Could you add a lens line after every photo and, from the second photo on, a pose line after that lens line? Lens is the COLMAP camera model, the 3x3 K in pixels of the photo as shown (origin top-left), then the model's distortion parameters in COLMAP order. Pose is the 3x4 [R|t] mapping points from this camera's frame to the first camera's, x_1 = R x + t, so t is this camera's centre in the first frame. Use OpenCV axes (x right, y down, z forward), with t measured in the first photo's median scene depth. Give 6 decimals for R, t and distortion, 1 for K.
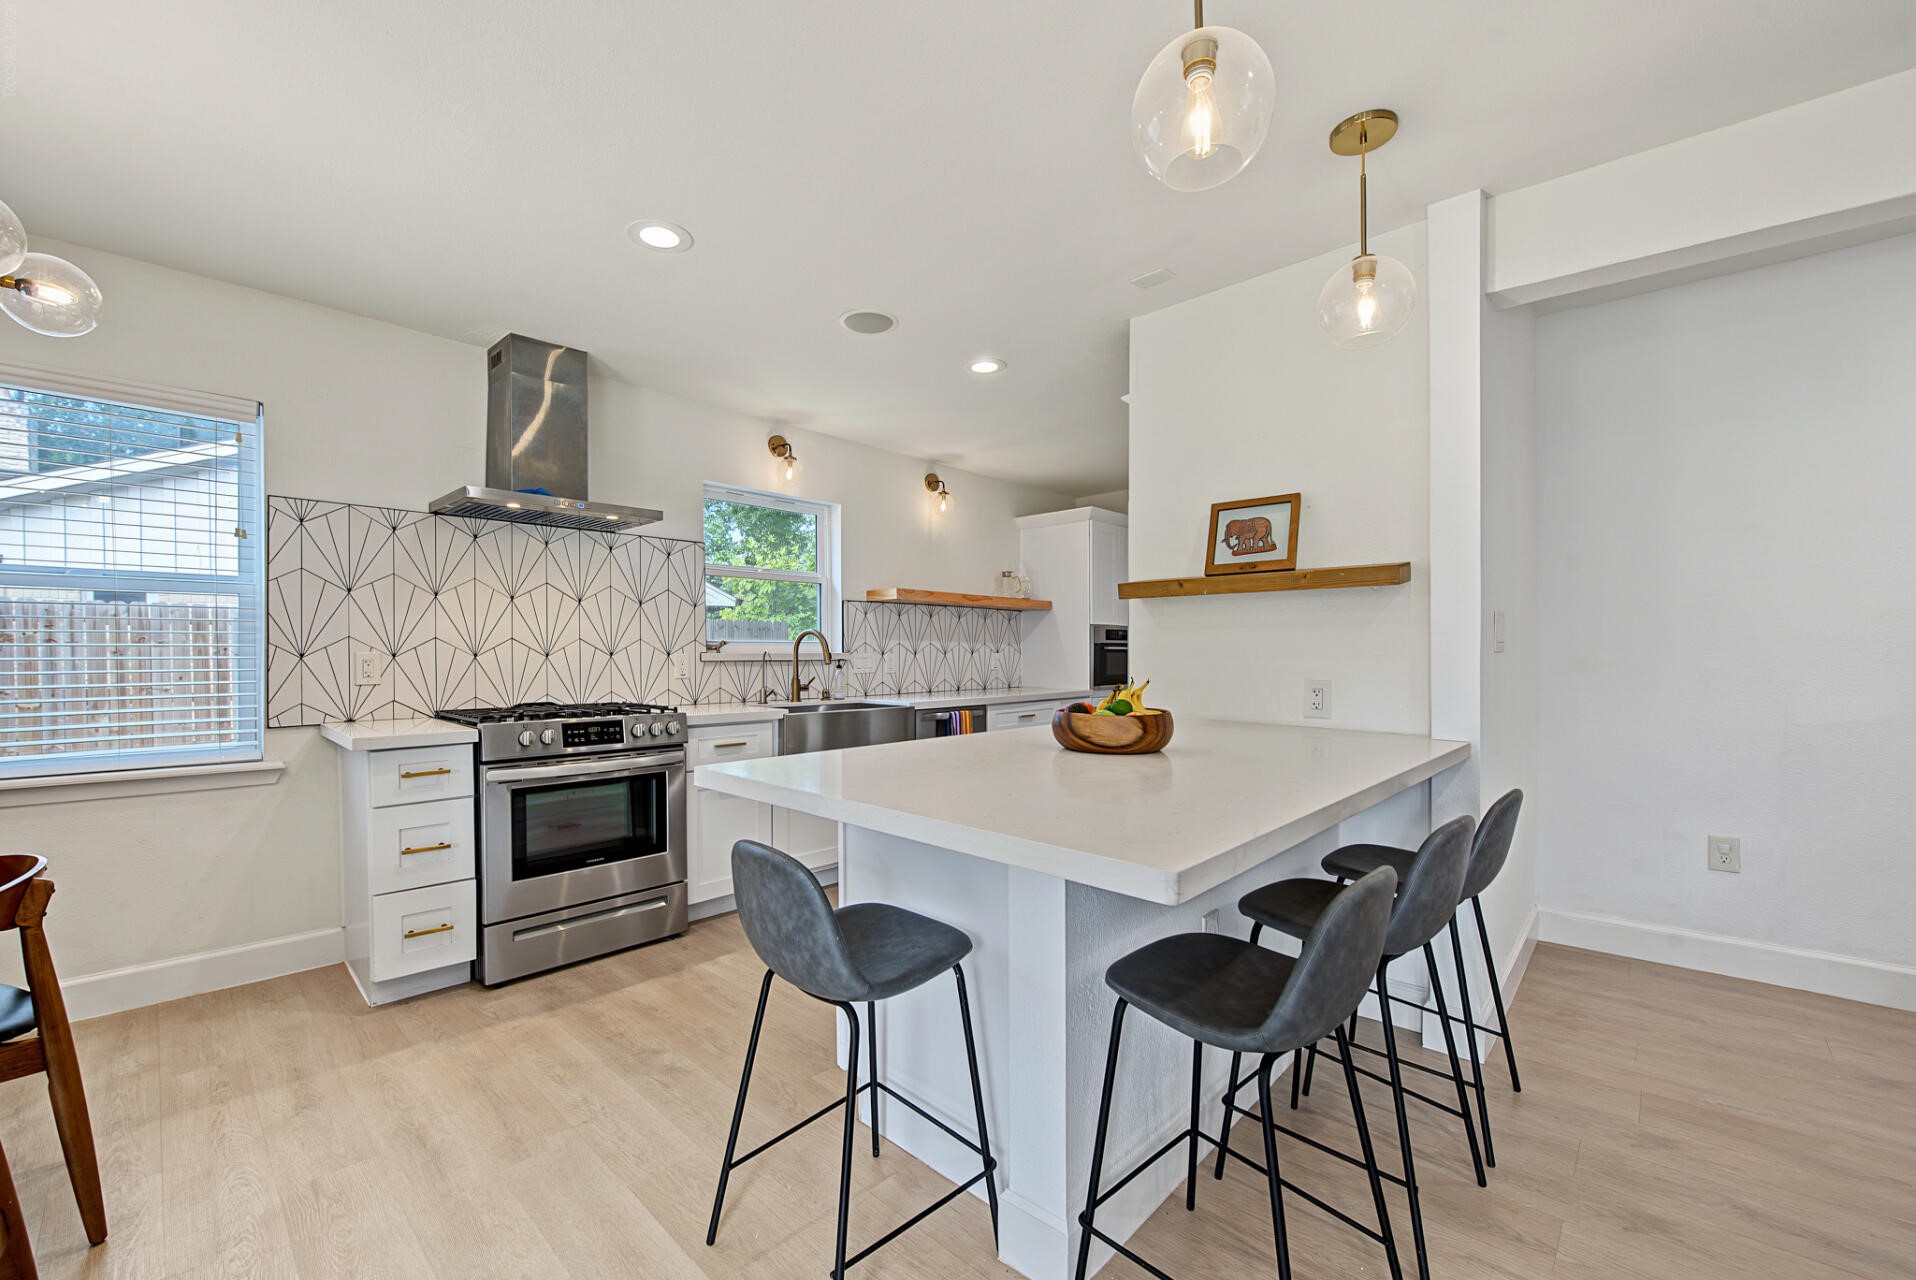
lens RADIAL K [[794.3, 0, 933.7], [0, 794.3, 664.2], [0, 0, 1]] dist [-0.007175, -0.003387]
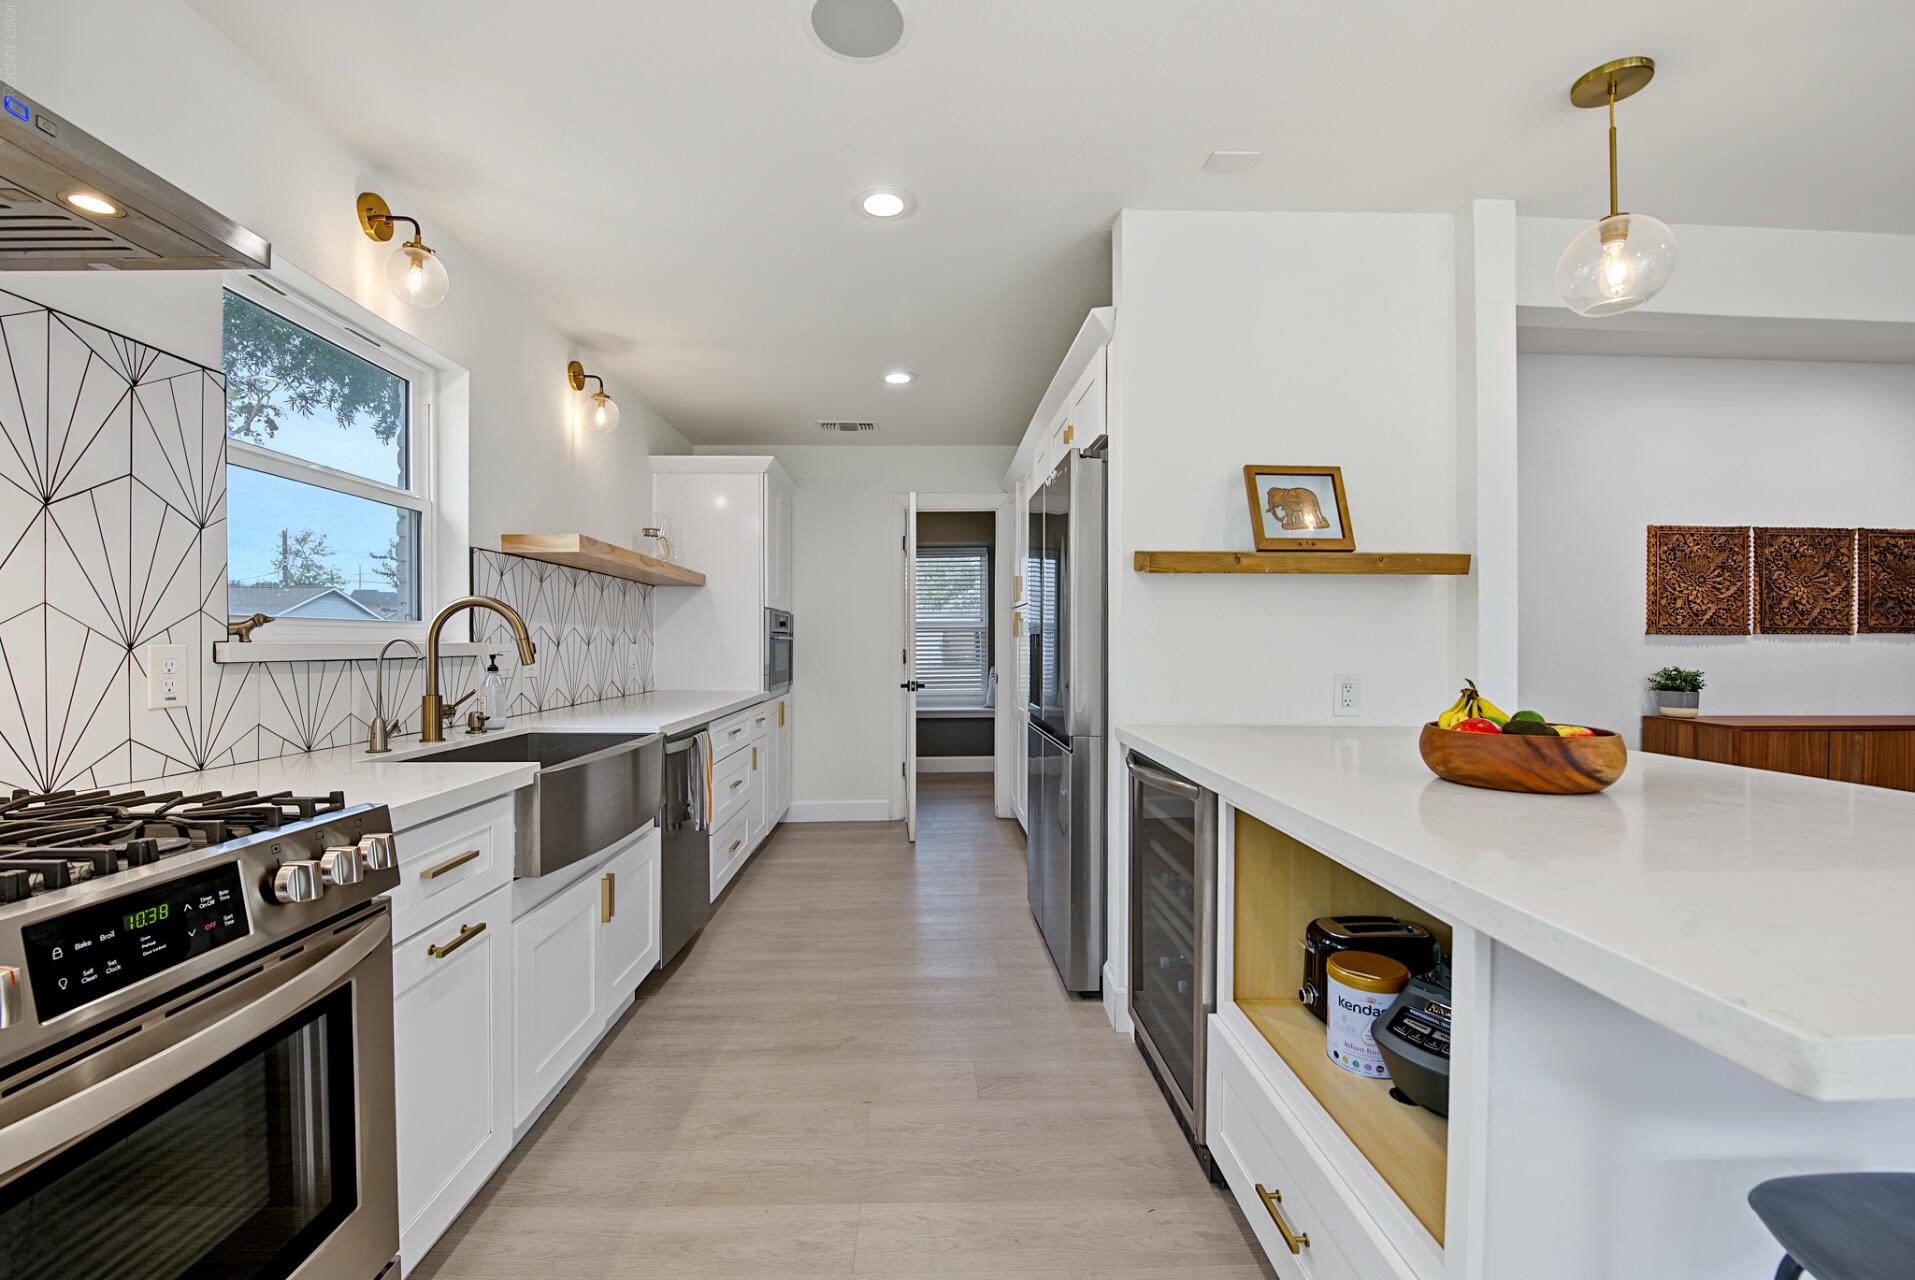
lens RADIAL K [[793.9, 0, 960.4], [0, 793.9, 645.5], [0, 0, 1]] dist [-0.007175, -0.003387]
pose [[0.699897, 0.000556, 0.714244, -0.383400], [0.008107, 0.999929, -0.008723, -0.007407], [-0.714198, 0.011896, 0.699843, 0.543749]]
